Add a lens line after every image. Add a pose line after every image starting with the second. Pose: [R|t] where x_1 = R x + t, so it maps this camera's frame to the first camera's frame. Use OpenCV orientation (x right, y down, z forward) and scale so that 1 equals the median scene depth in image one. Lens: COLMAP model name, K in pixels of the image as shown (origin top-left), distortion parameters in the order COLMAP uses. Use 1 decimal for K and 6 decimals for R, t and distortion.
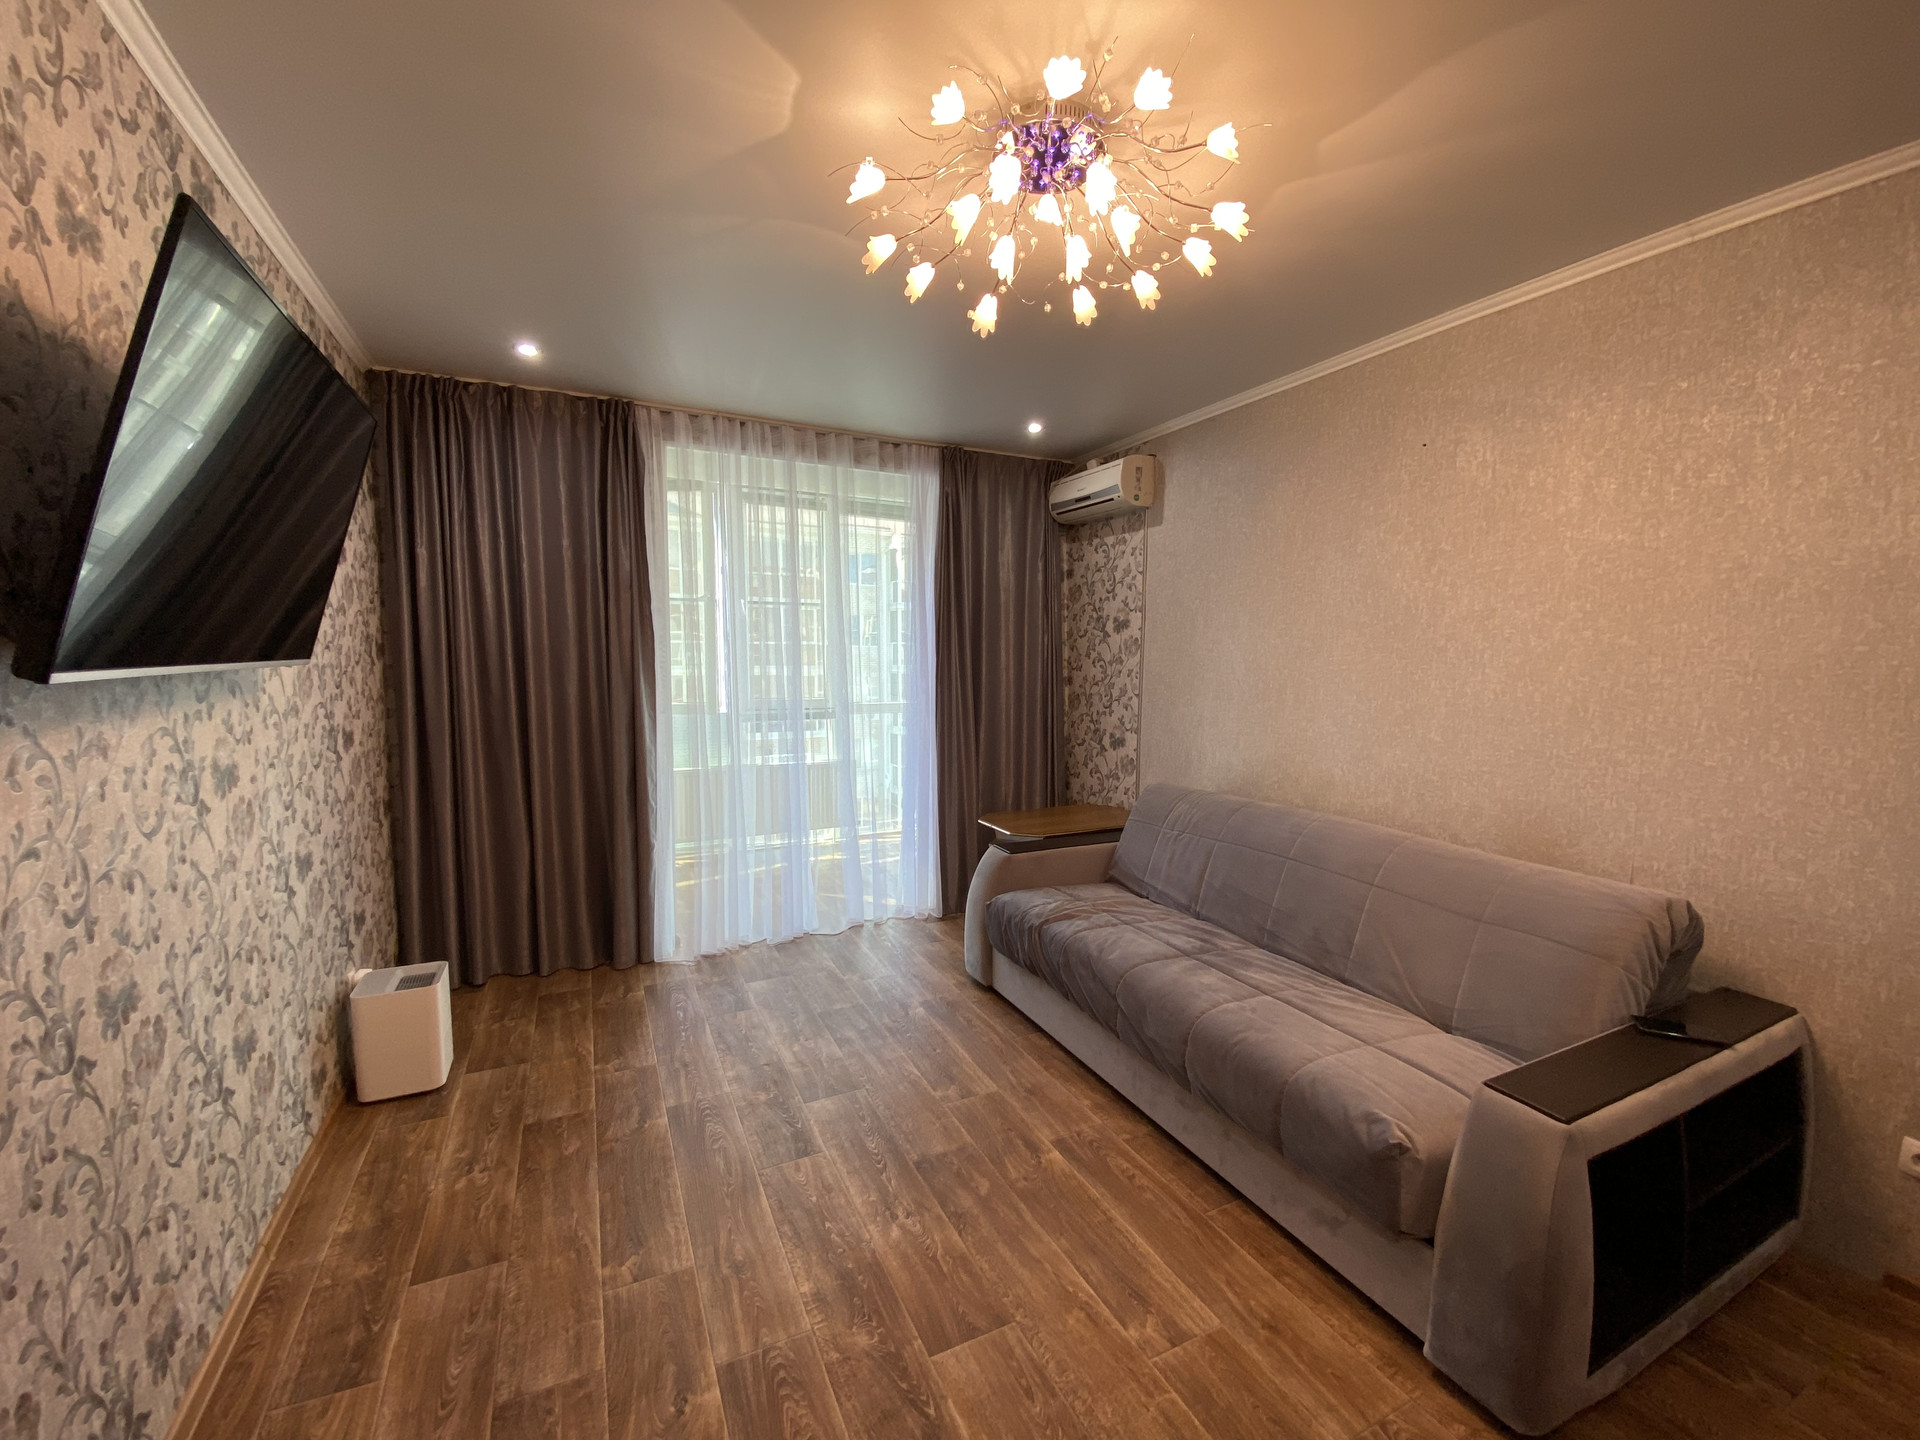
lens RADIAL K [[771.9, 0, 958.1], [0, 771.9, 718.1], [0, 0, 1]] dist [0.020056, -0.019848]
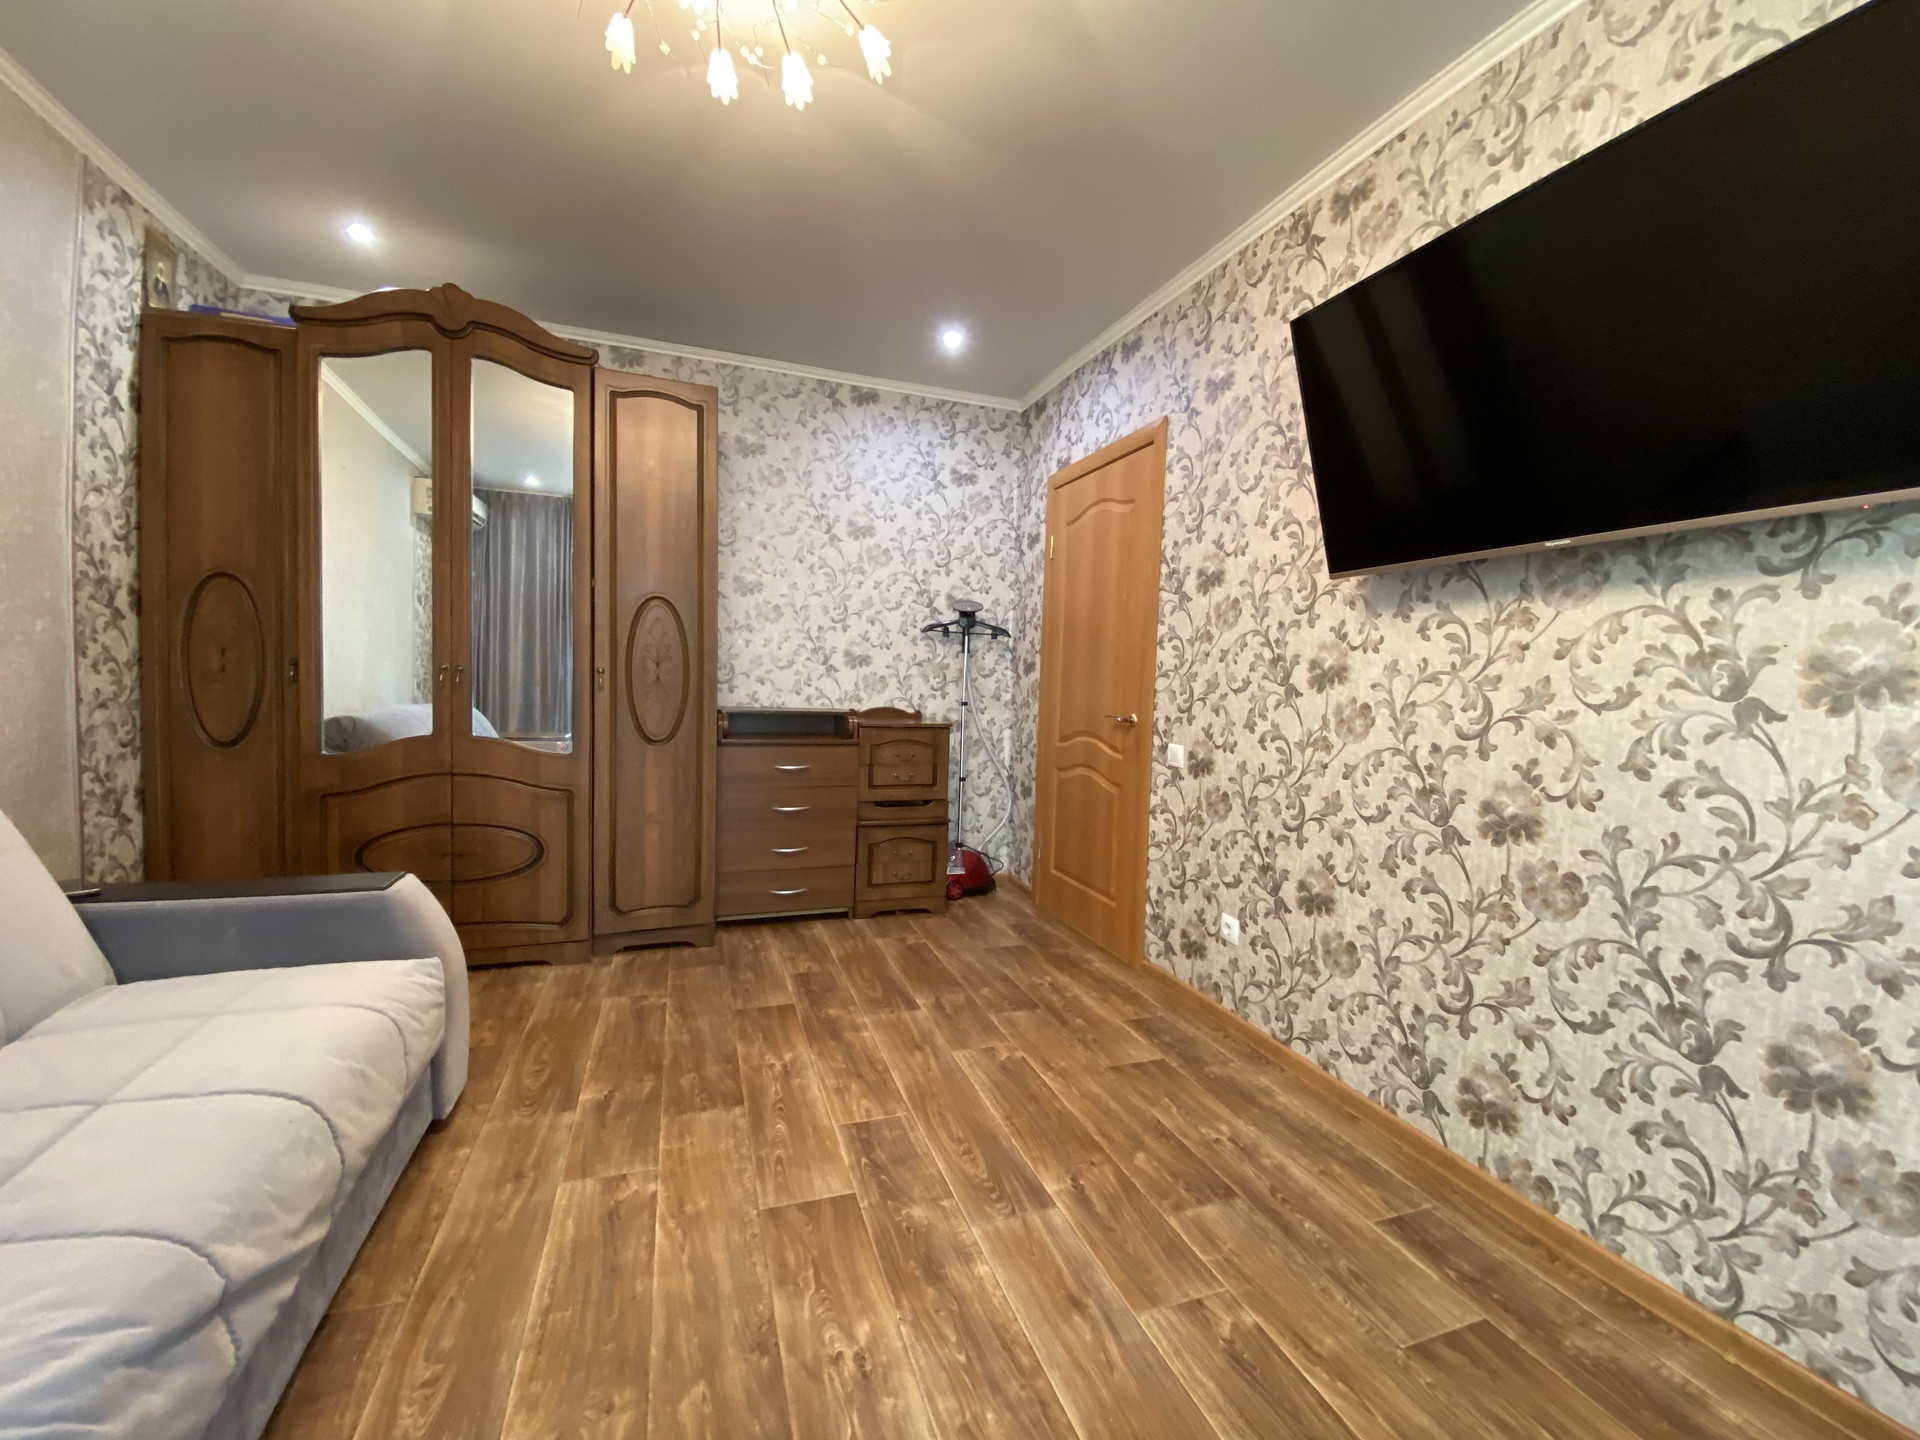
lens RADIAL K [[775.3, 0, 961.1], [0, 775.3, 717.8], [0, 0, 1]] dist [0.034986, -0.029452]
pose [[-0.992900, -0.045711, 0.109815, -0.128697], [-0.030637, 0.990341, 0.135224, 0.020164], [-0.114936, 0.130900, -0.984711, 0.943857]]
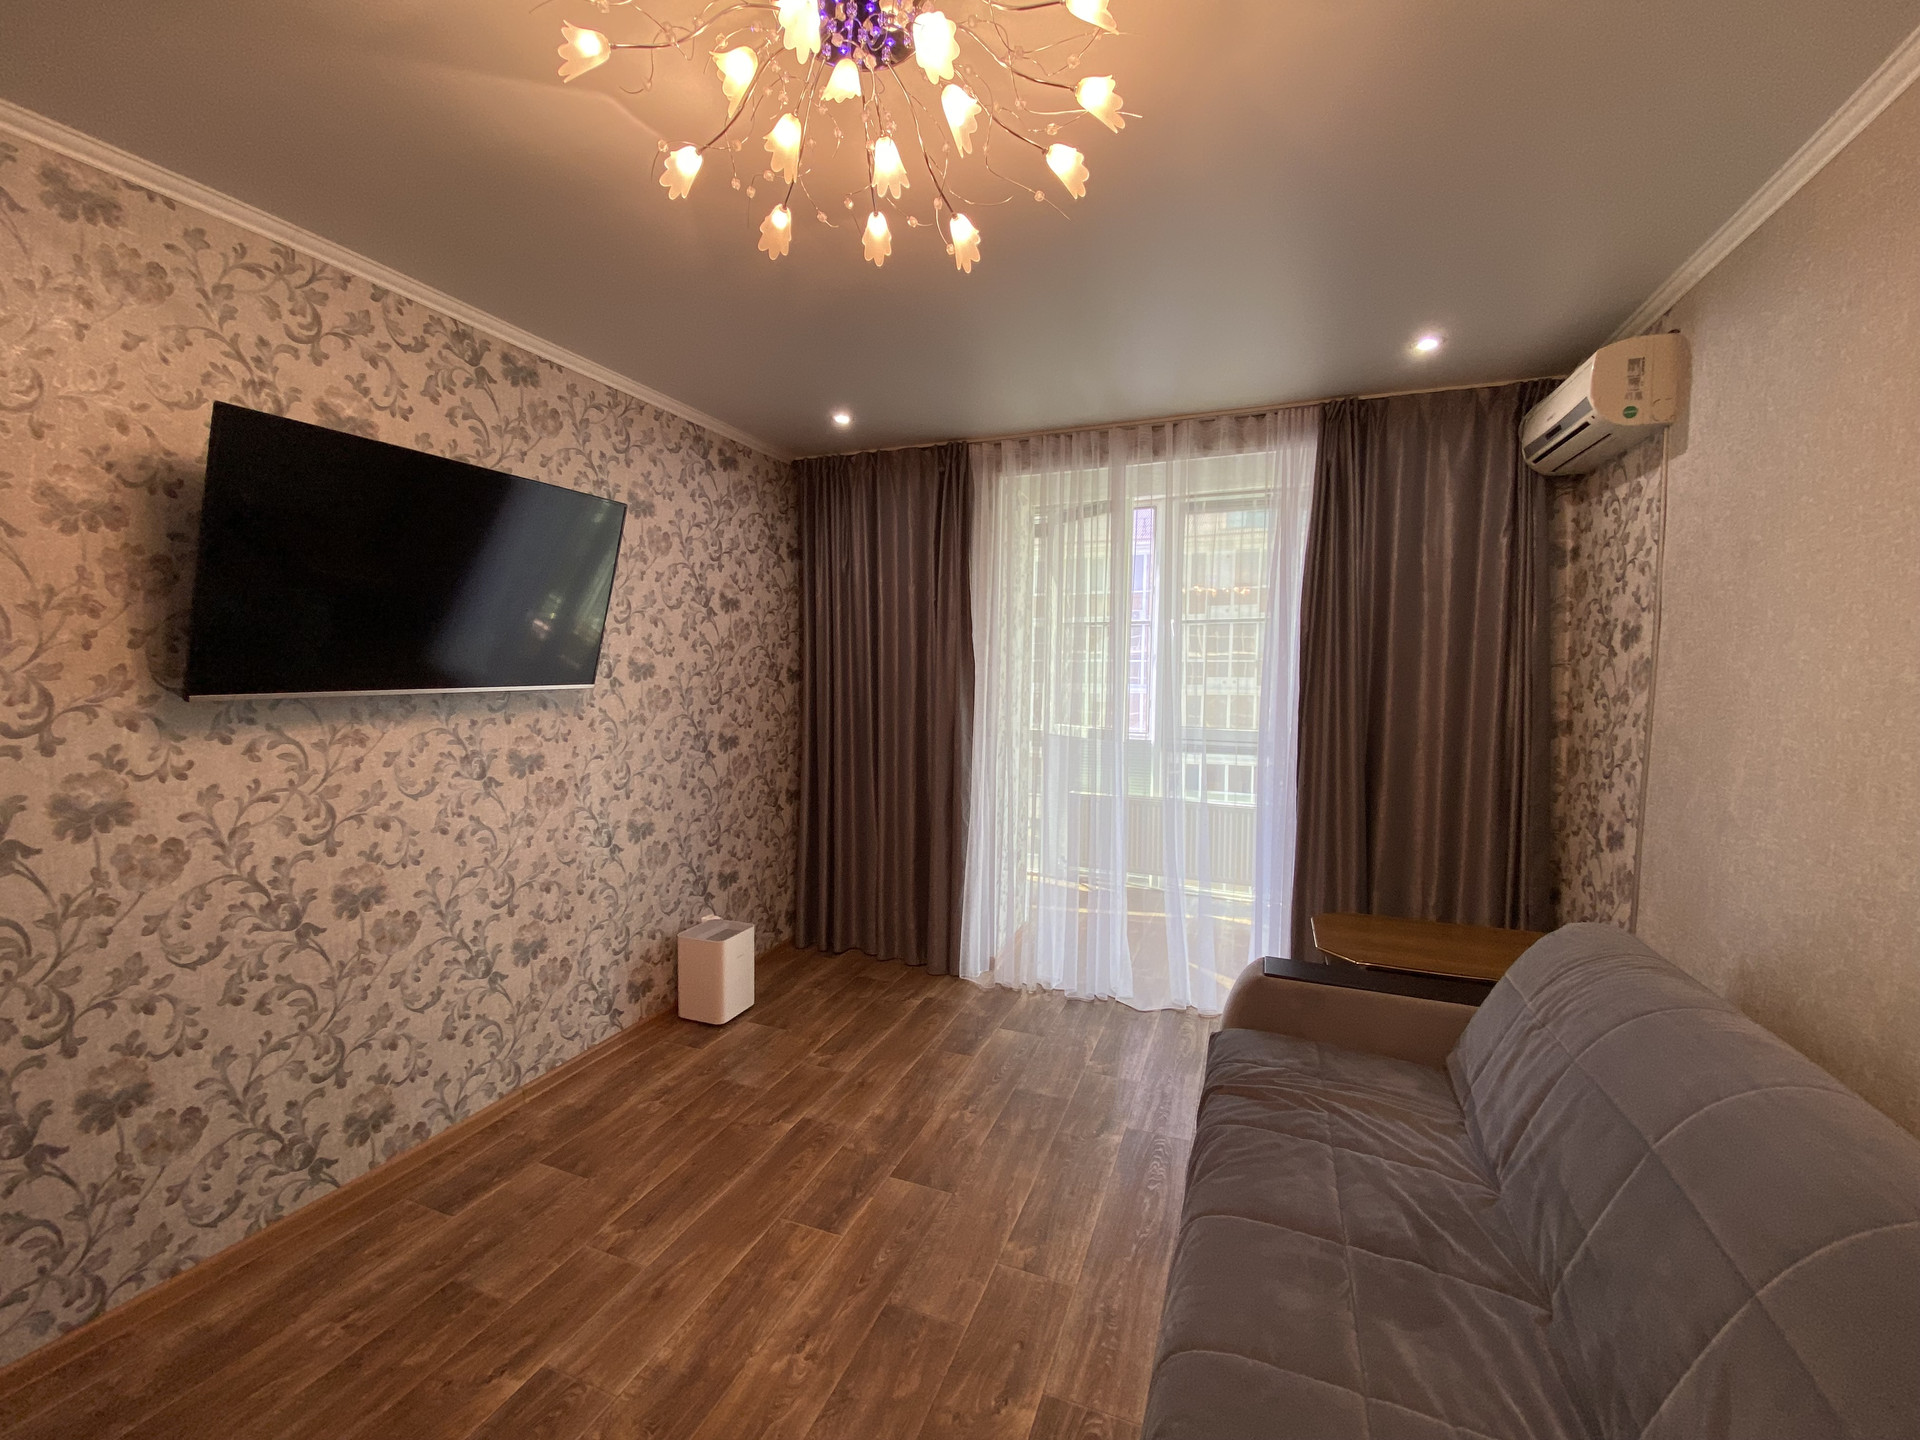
lens RADIAL K [[775.3, 0, 961.1], [0, 775.3, 717.8], [0, 0, 1]] dist [0.034986, -0.029452]
pose [[0.678652, 0.045624, -0.733041, 0.386051], [-0.064277, 0.997929, 0.002603, -0.037283], [0.731642, 0.045351, 0.680179, 0.312465]]
